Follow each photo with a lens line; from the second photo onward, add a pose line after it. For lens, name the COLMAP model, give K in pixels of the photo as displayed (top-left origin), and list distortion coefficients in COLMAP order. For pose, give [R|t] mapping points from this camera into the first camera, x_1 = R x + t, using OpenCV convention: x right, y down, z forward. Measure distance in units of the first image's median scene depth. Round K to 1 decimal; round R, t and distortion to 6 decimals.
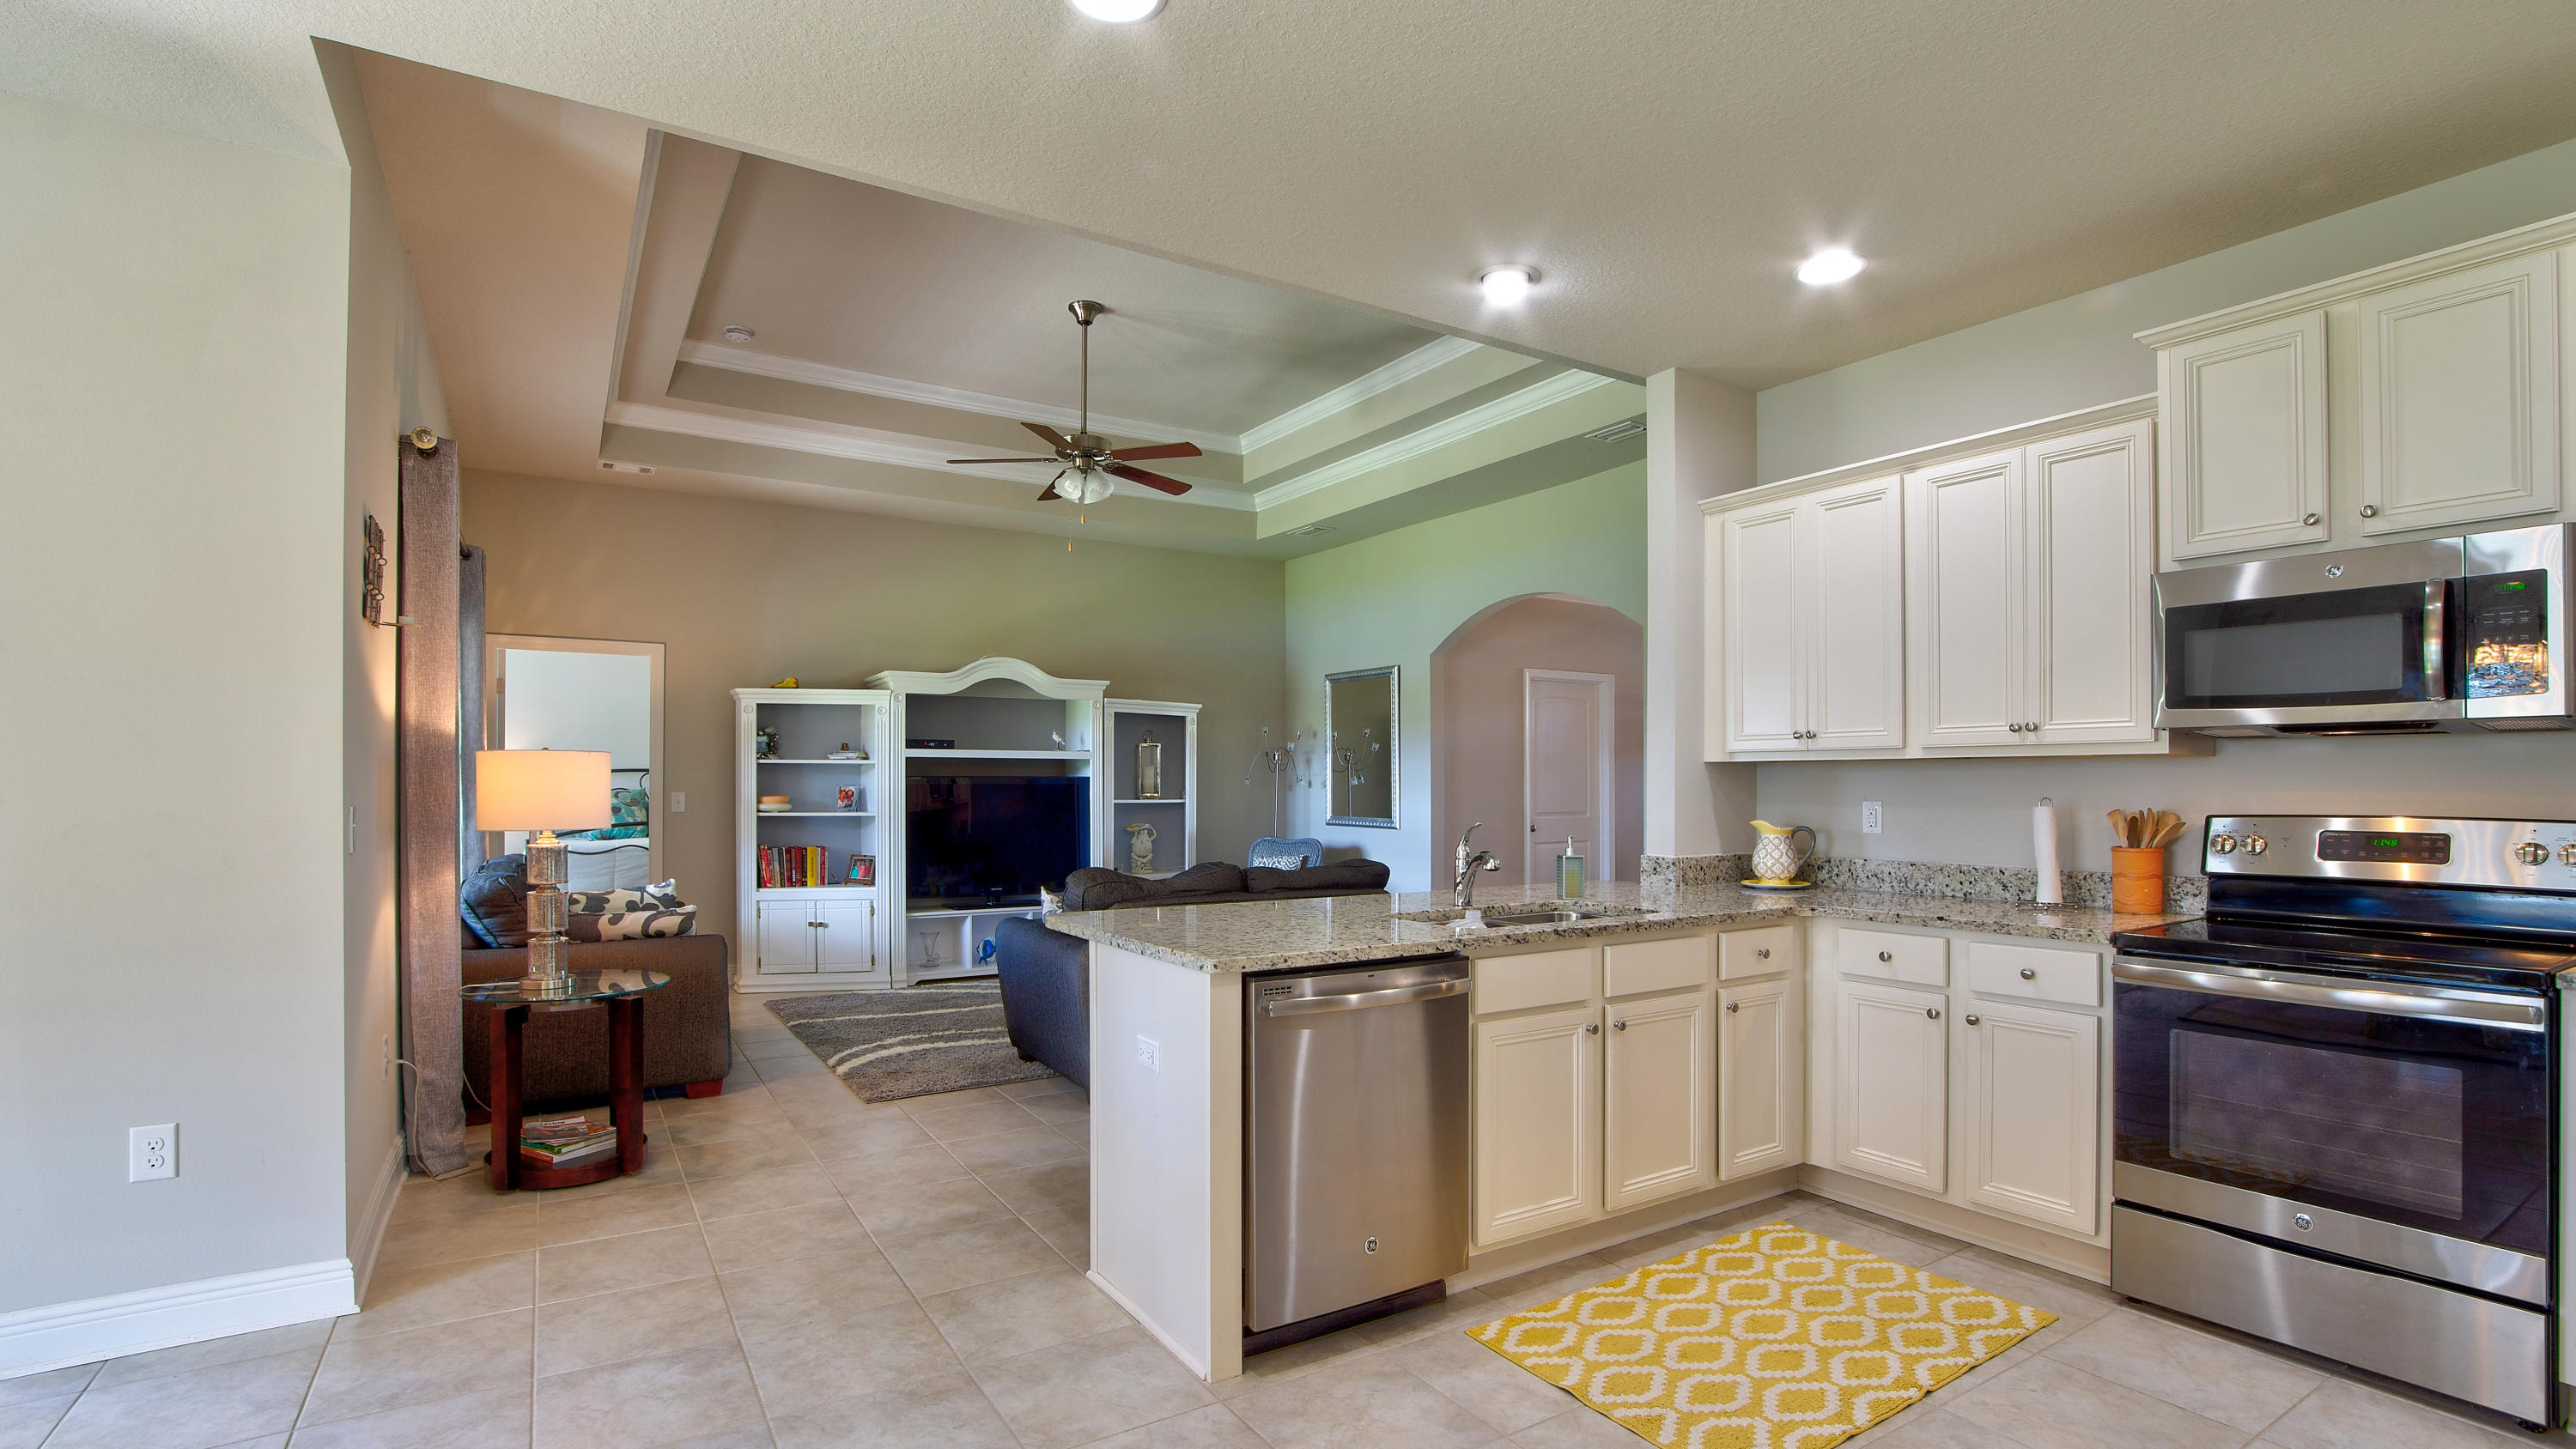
lens RADIAL K [[1171.9, 0, 1248.2], [0, 1171.9, 785.4], [0, 0, 1]] dist [-0.039202, 0.008392]
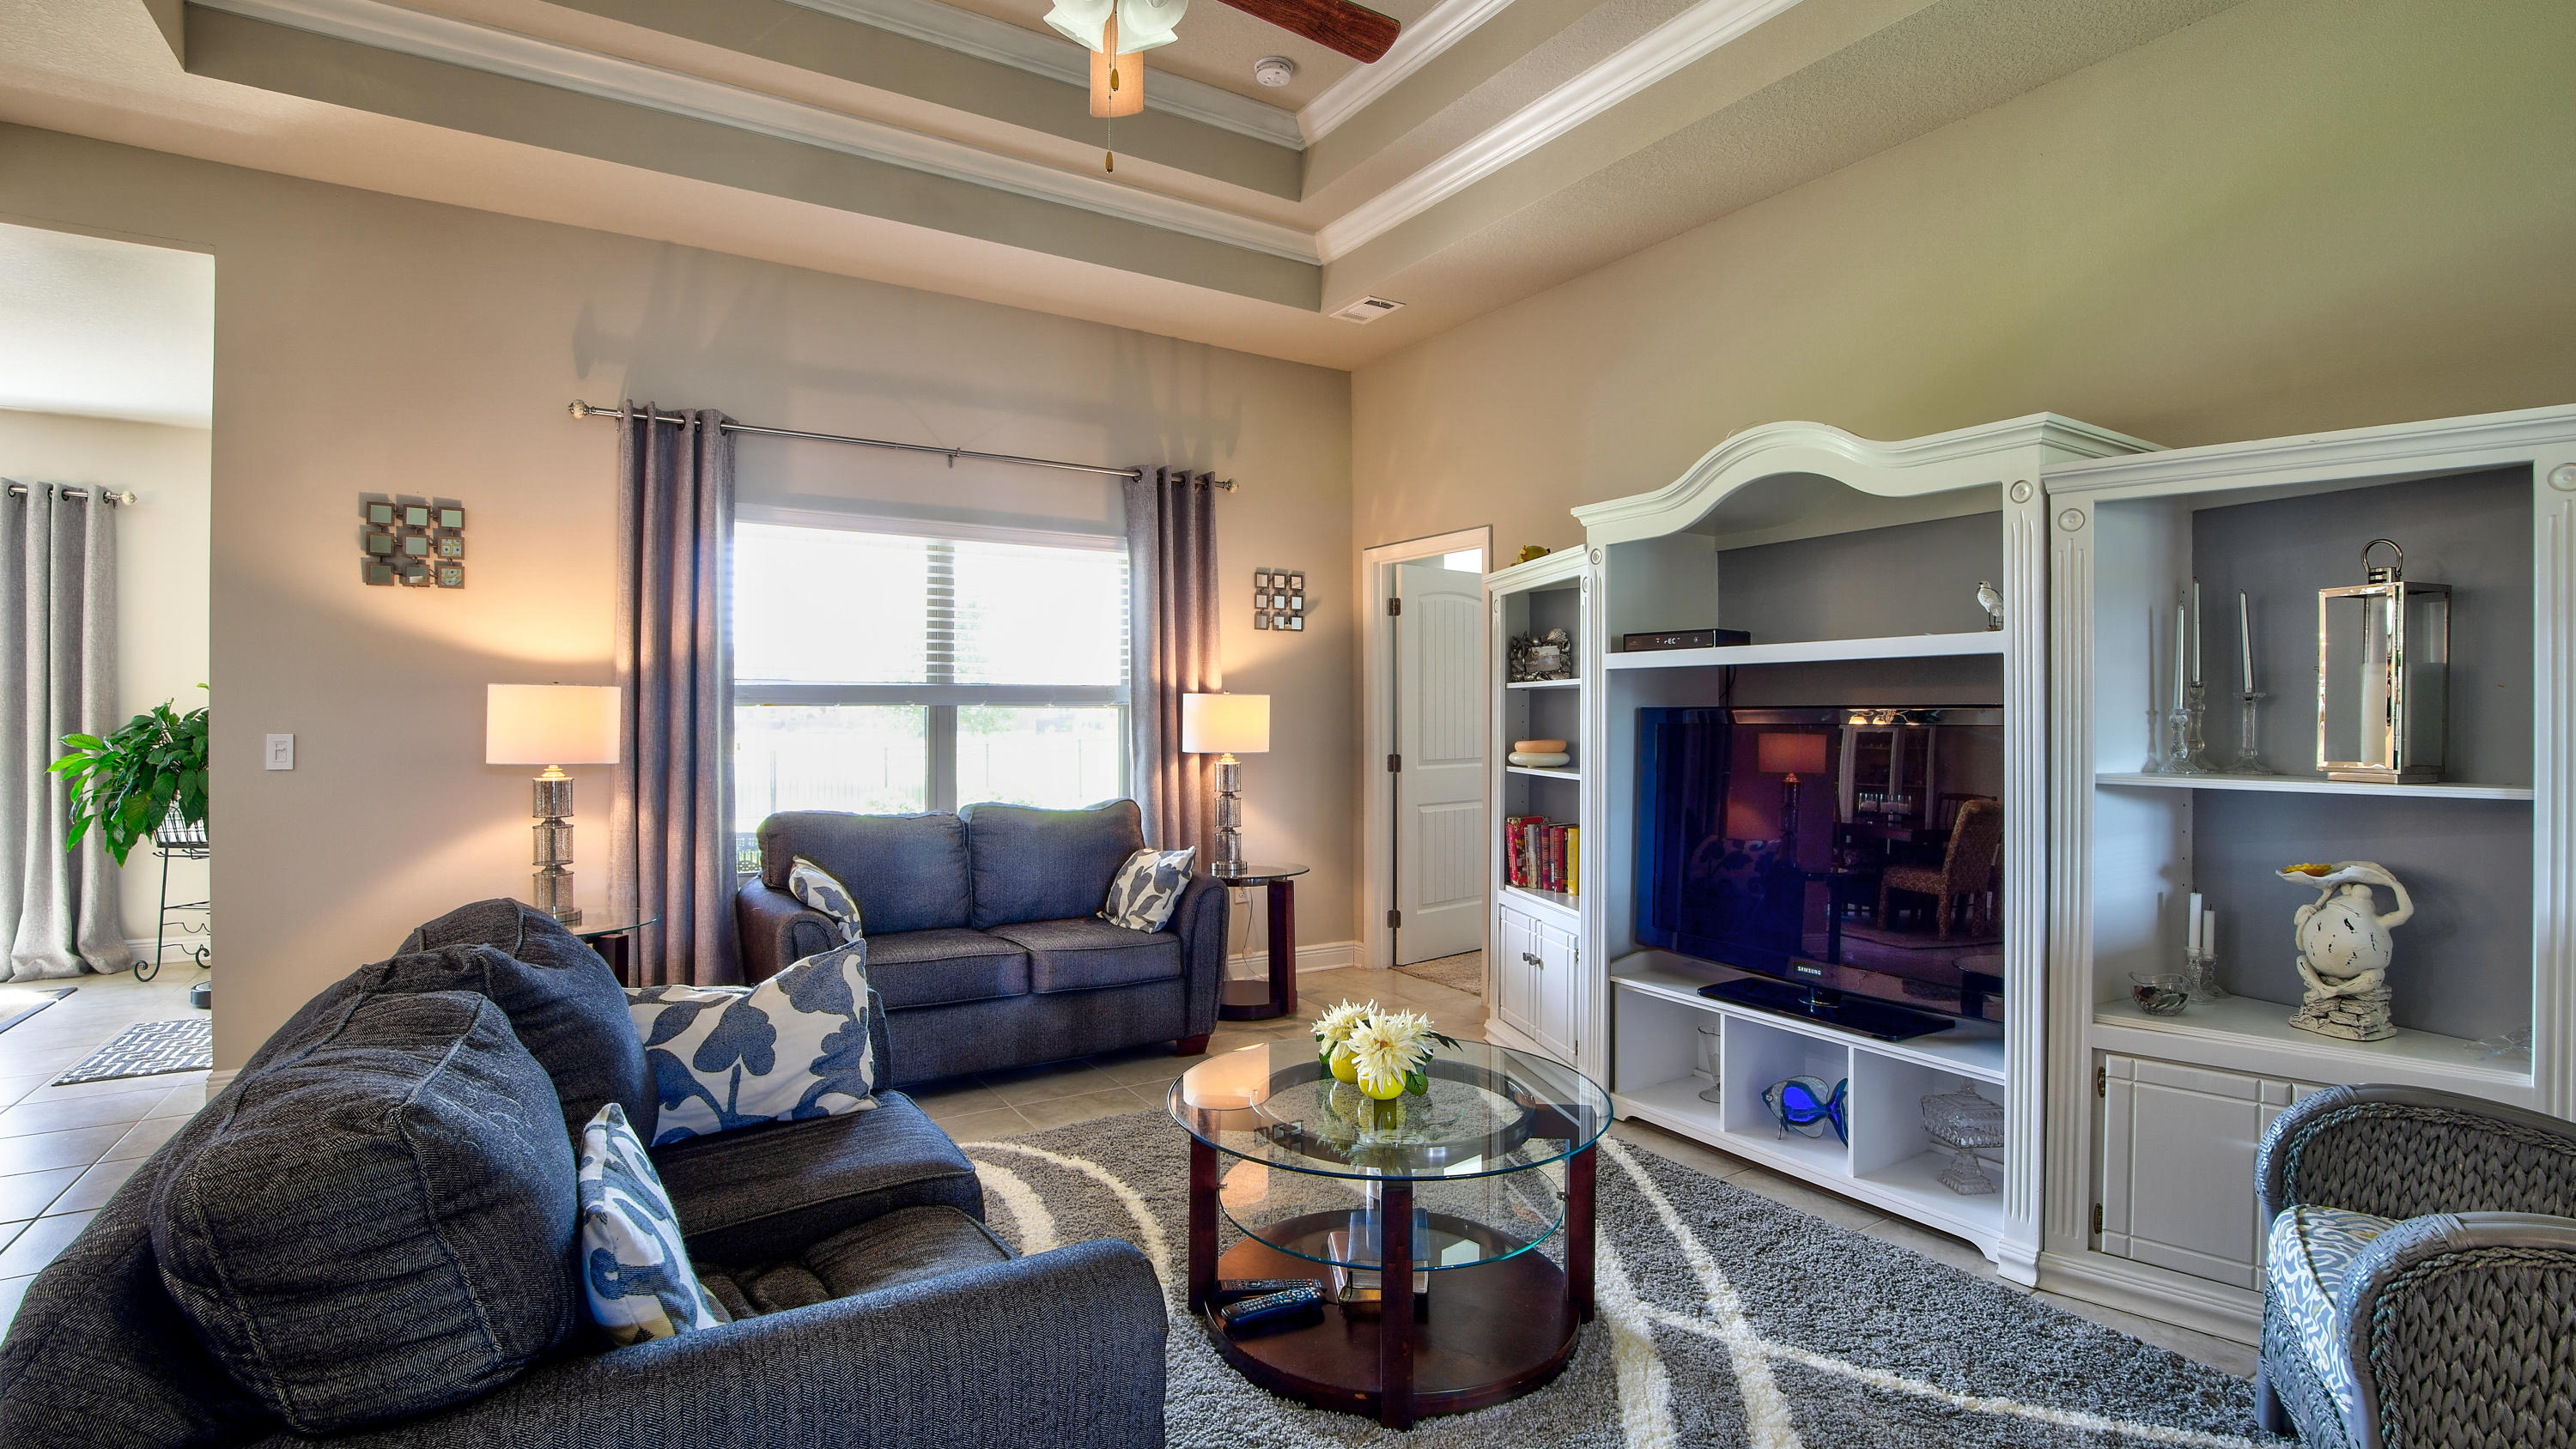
lens RADIAL K [[1171.9, 0, 1310.8], [0, 1171.9, 712.3], [0, 0, 1]] dist [-0.039202, 0.008392]
pose [[0.036737, -0.005240, -0.999311, 0.207774], [-0.003280, 0.999980, -0.005364, -0.002412], [0.999320, 0.003475, 0.036719, 0.835491]]
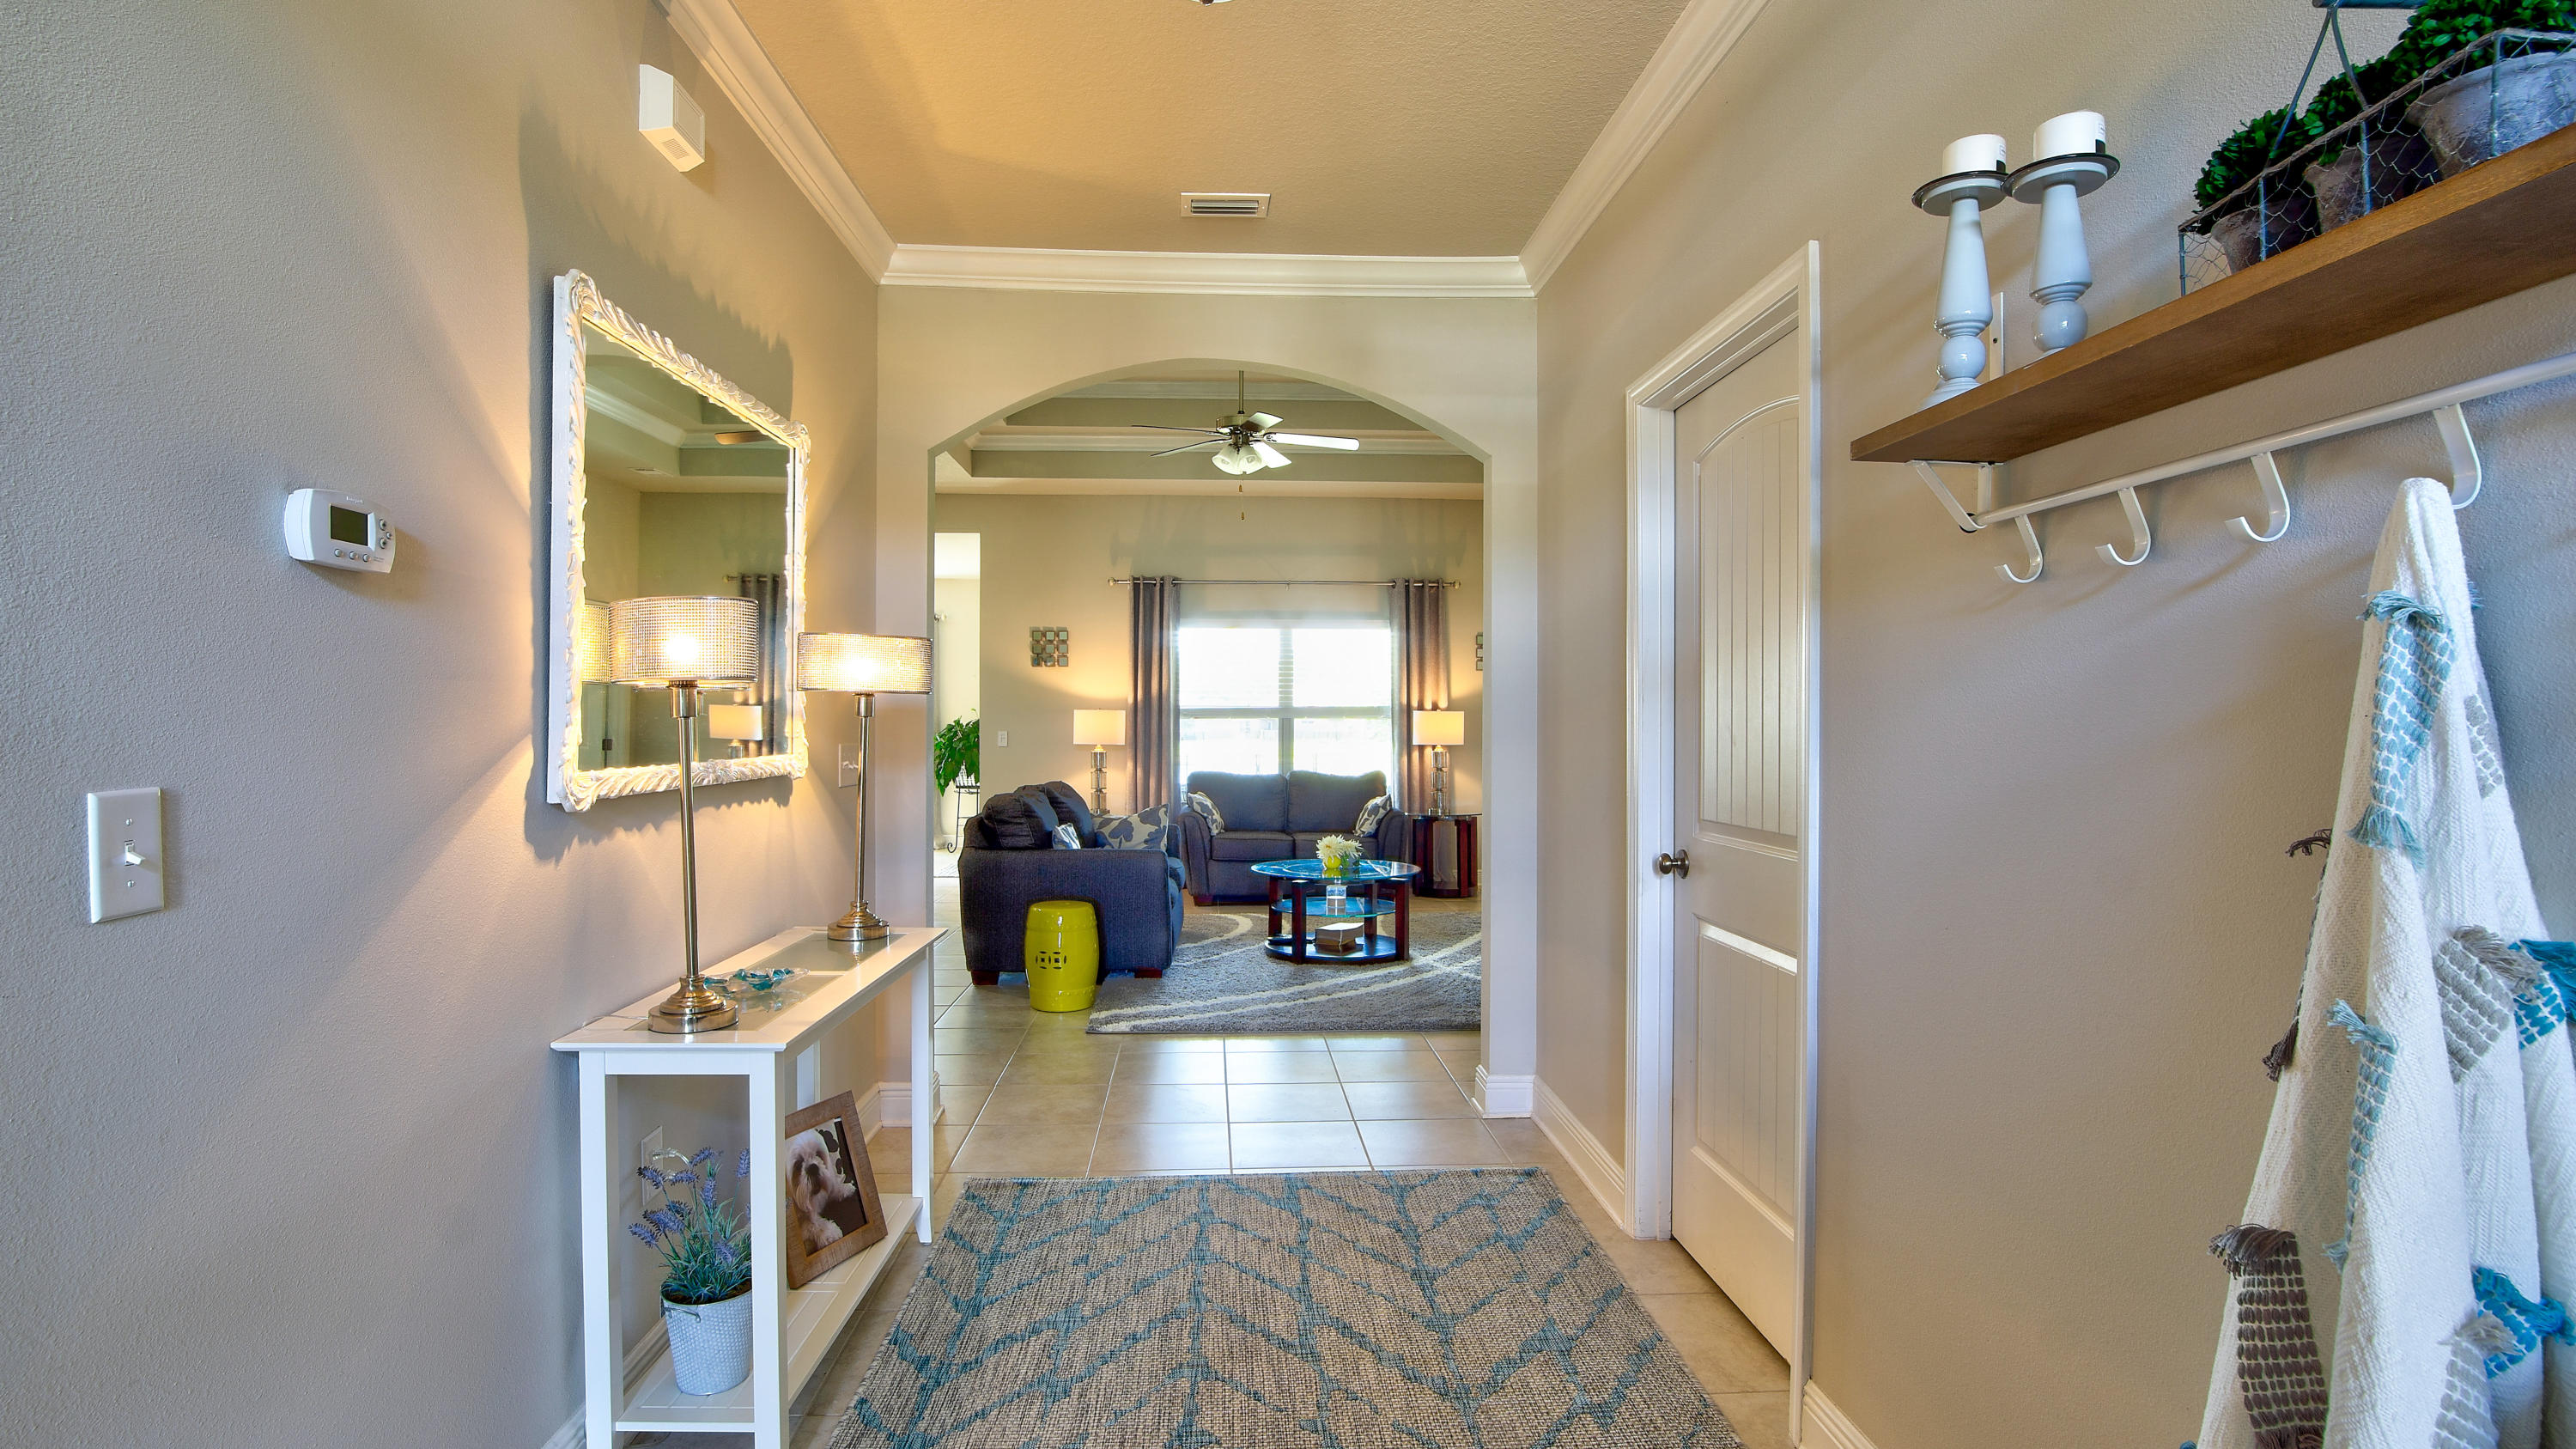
lens RADIAL K [[1172.2, 0, 1288.3], [0, 1172.2, 734.8], [0, 0, 1]] dist [-0.039202, 0.008392]
pose [[-0.444223, 0.002294, -0.895913, 0.618157], [-0.005034, 0.999975, 0.005056, 0.001779], [0.895902, 0.006756, -0.444200, 1.182492]]
